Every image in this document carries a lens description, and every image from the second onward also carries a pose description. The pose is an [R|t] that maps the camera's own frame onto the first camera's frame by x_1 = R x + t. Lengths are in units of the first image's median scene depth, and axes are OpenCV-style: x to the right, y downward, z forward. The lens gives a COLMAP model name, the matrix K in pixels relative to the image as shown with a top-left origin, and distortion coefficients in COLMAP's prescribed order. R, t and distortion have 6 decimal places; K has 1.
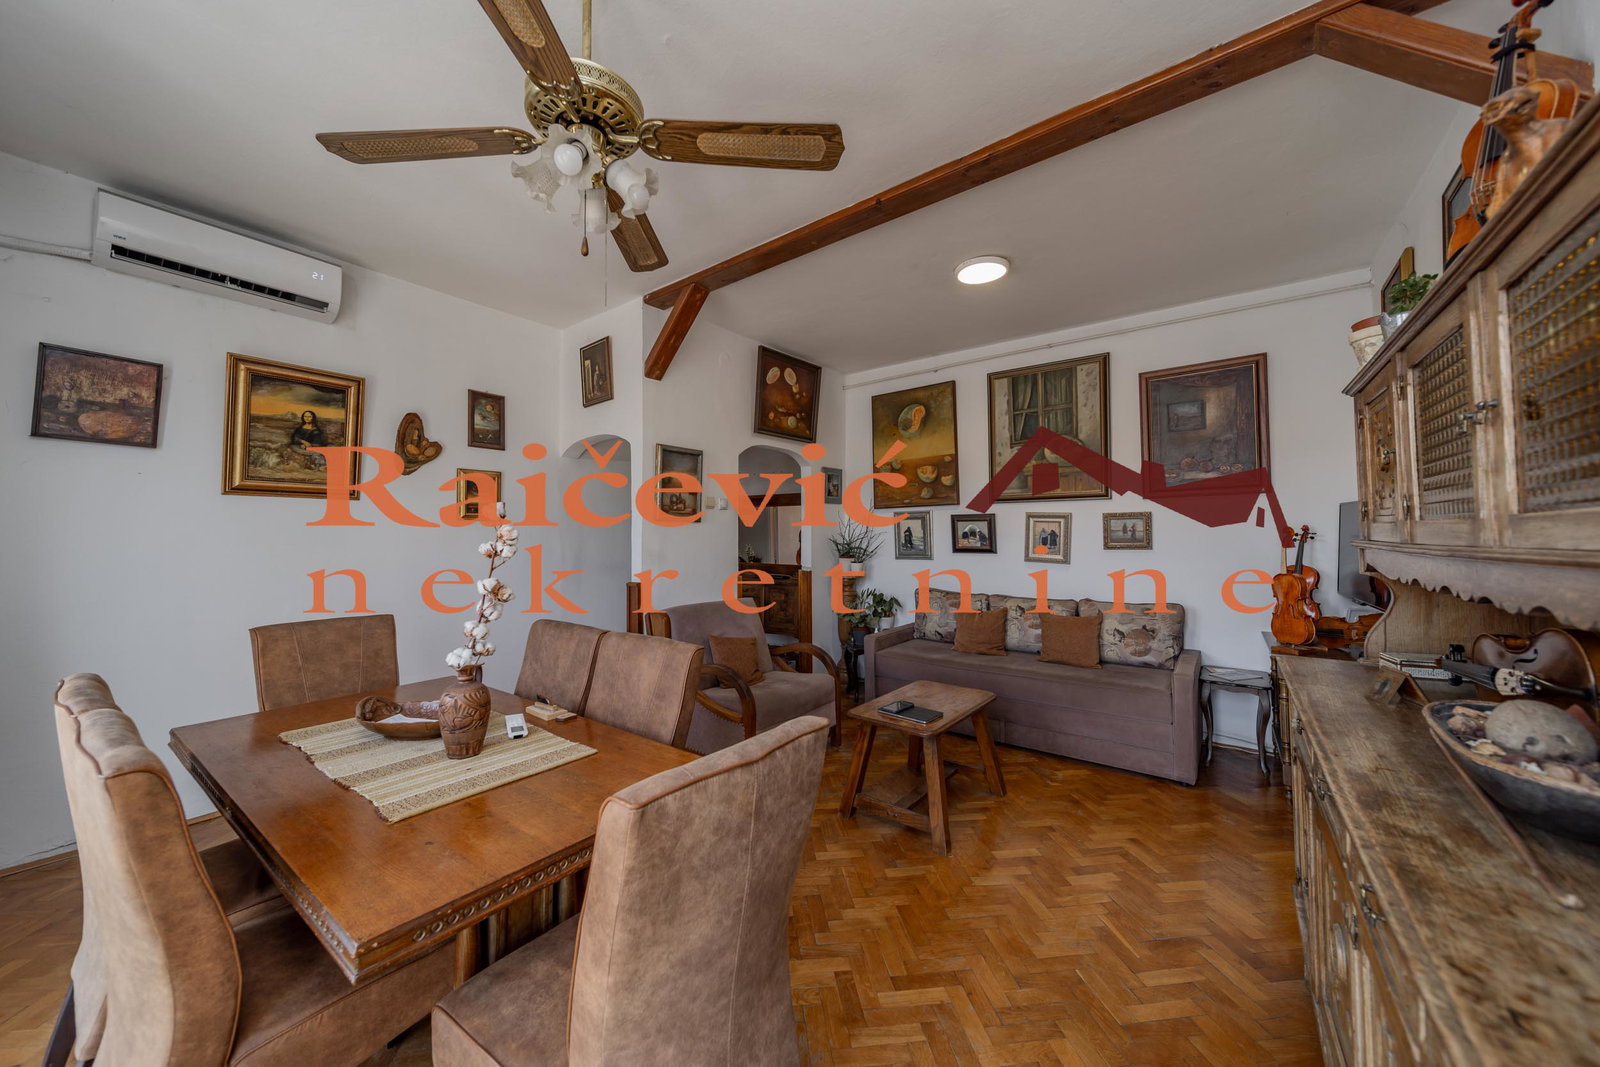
lens RADIAL K [[557.4, 0, 798.1], [0, 557.4, 527.8], [0, 0, 1]] dist [-0.000770, -0.000334]
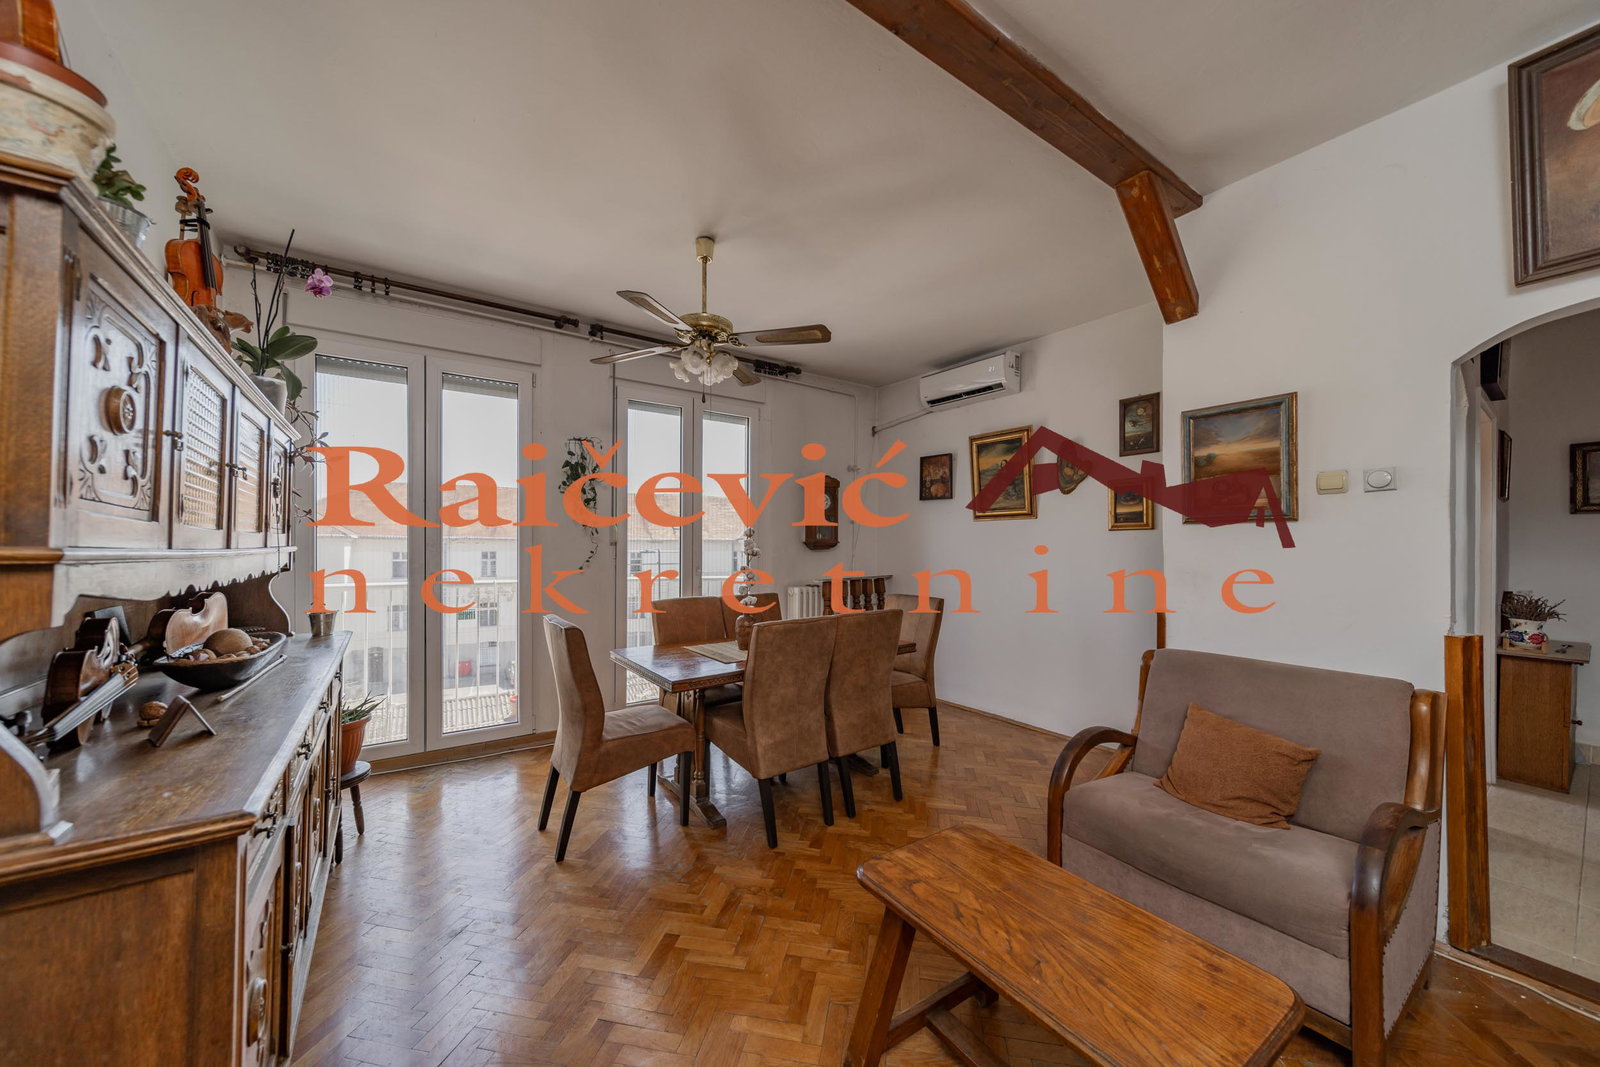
lens RADIAL K [[572.0, 0, 791.5], [0, 572.0, 547.8], [0, 0, 1]] dist [0.000918, -0.000057]
pose [[-0.319011, -0.000144, -0.947751, 0.518640], [0.010245, 0.999941, -0.003601, 0.014188], [0.947696, -0.010858, -0.318991, 0.687950]]
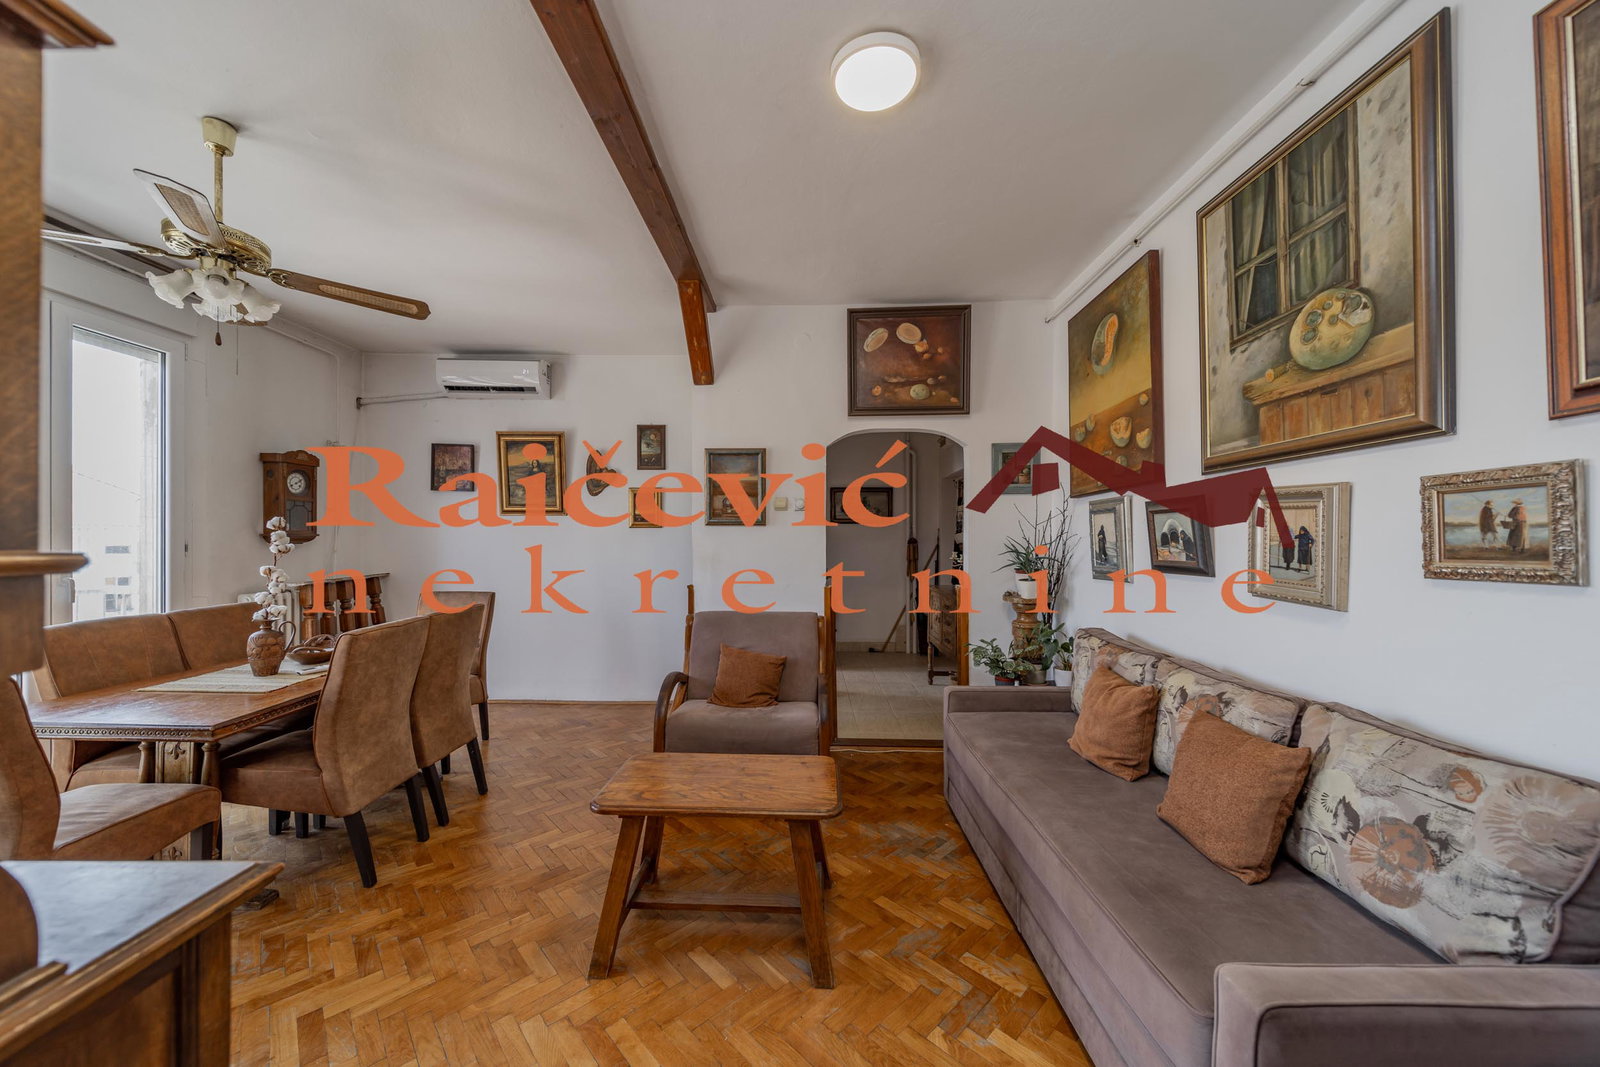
lens RADIAL K [[572.6, 0, 803.3], [0, 572.6, 543.2], [0, 0, 1]] dist [-0.000353, -0.000120]
pose [[0.593480, 0.004038, -0.804839, 0.618118], [0.008352, 0.999903, 0.011175, 0.009270], [0.804806, -0.013354, 0.593388, 0.472831]]
